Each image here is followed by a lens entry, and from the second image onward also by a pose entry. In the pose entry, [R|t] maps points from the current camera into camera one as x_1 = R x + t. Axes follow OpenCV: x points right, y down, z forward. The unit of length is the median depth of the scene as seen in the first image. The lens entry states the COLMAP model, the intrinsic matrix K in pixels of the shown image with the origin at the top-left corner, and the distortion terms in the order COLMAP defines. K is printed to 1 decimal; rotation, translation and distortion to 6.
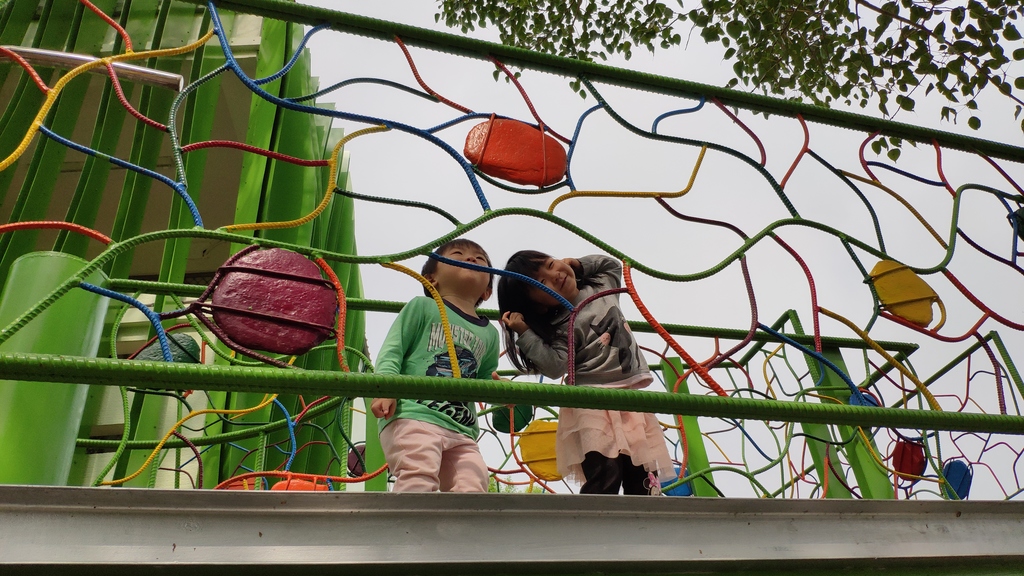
lens RADIAL K [[750.6, 0, 512.0], [0, 750.6, 288.0], [0, 0, 1]] dist [0.002163, 0.000442]
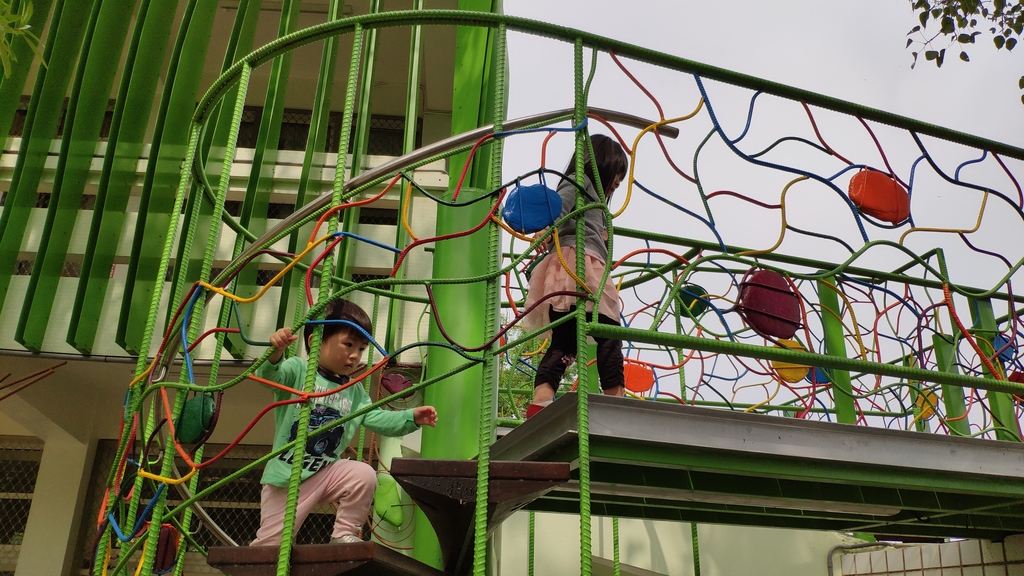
lens RADIAL K [[730.8, 0, 512.0], [0, 730.8, 288.0], [0, 0, 1]] dist [0.001931, -0.082968]
pose [[0.992179, 0.116793, -0.044050, -0.625061], [-0.103807, 0.968014, 0.228414, -0.255188], [0.069318, -0.222054, 0.972567, -0.487122]]
